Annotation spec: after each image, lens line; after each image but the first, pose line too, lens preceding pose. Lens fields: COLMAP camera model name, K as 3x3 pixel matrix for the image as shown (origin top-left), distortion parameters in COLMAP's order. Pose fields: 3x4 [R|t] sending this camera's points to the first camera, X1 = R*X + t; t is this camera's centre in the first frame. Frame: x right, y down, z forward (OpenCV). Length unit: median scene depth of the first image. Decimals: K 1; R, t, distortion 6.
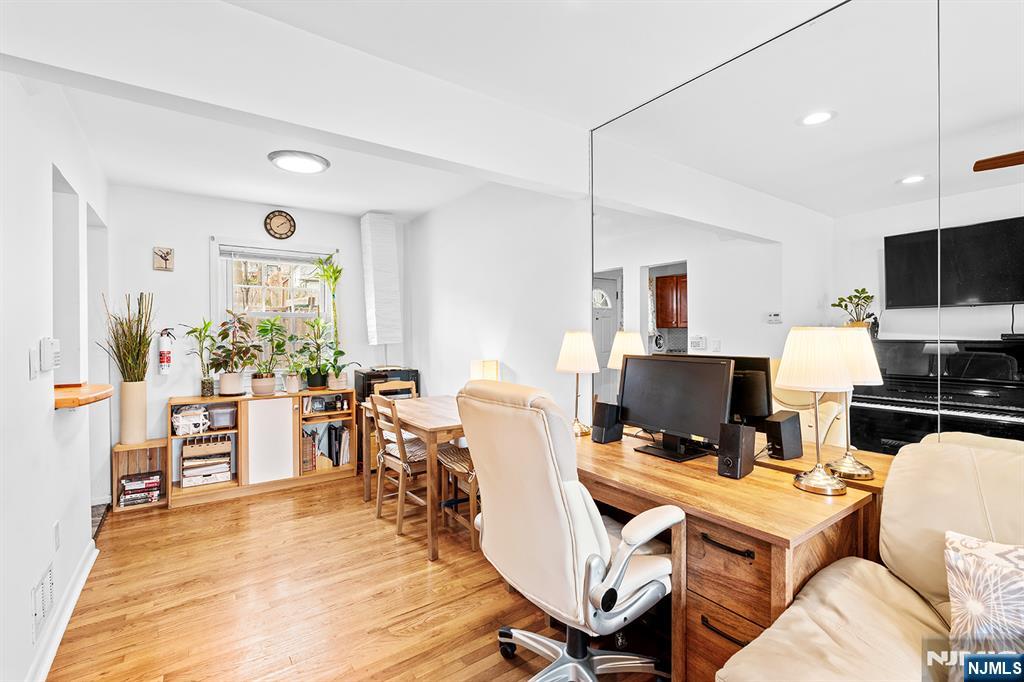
lens RADIAL K [[462.1, 0, 510.6], [0, 462.1, 337.5], [0, 0, 1]] dist [-0.009418, 0.002372]
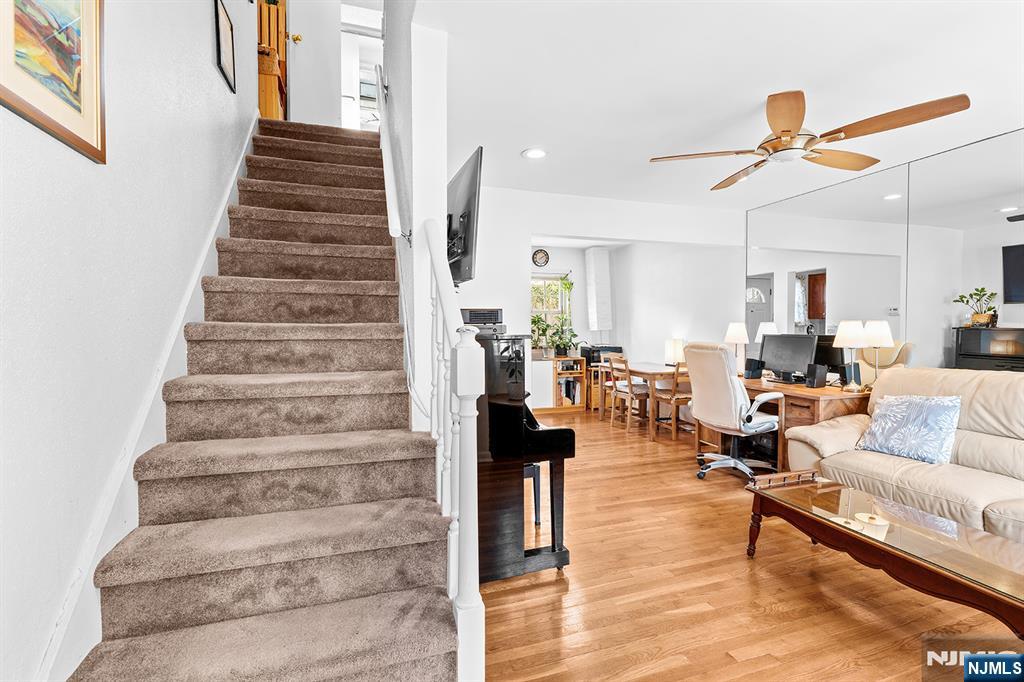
lens RADIAL K [[462.1, 0, 511.2], [0, 462.1, 339.9], [0, 0, 1]] dist [-0.009418, 0.002372]
pose [[0.954799, 0.010288, -0.297074, -0.113245], [-0.002095, 0.999609, 0.027884, 0.005605], [0.297245, -0.026001, 0.954447, -0.698024]]
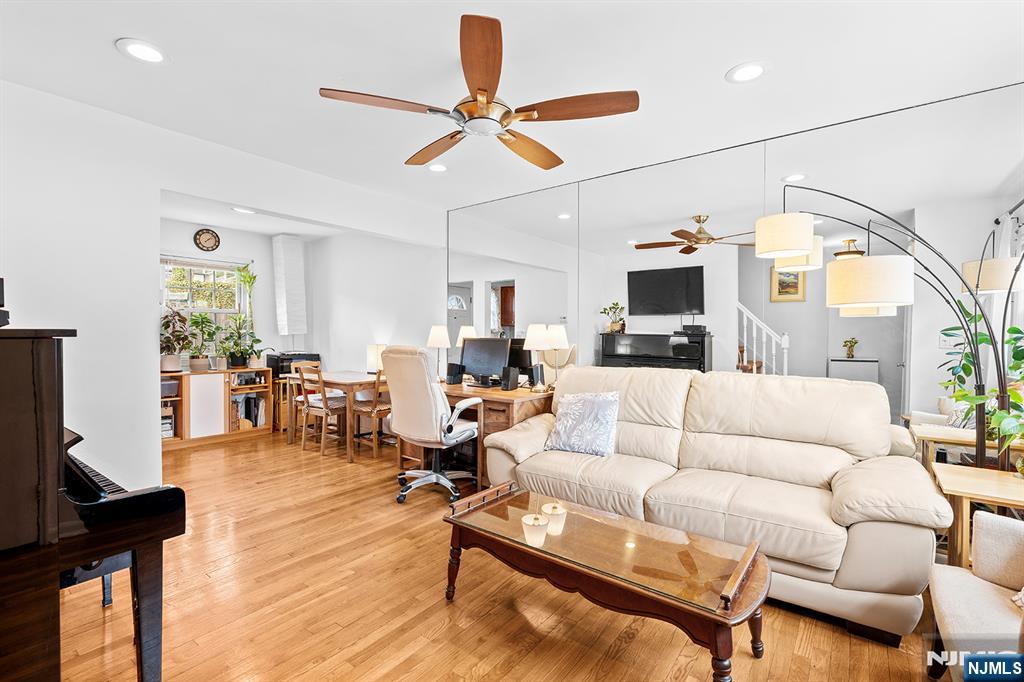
lens RADIAL K [[462.1, 0, 513.1], [0, 462.1, 339.0], [0, 0, 1]] dist [-0.009418, 0.002372]
pose [[0.955548, 0.005671, 0.294782, -0.070335], [-0.007866, 0.999949, 0.006261, 0.017046], [-0.294732, -0.008302, 0.955544, -0.521010]]
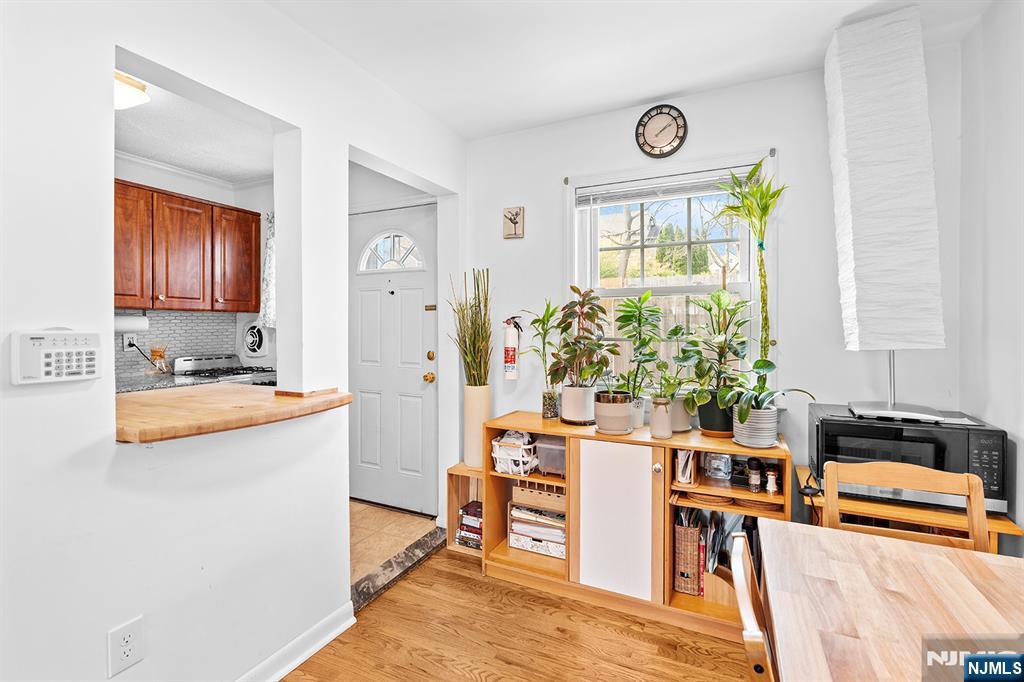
lens RADIAL K [[462.1, 0, 512.0], [0, 462.1, 331.7], [0, 0, 1]] dist [-0.009418, 0.002372]
pose [[0.496518, 0.013111, -0.867927, -0.107140], [-0.011062, 0.999900, 0.008777, -0.002101], [0.867956, 0.005243, 0.496614, 0.619717]]
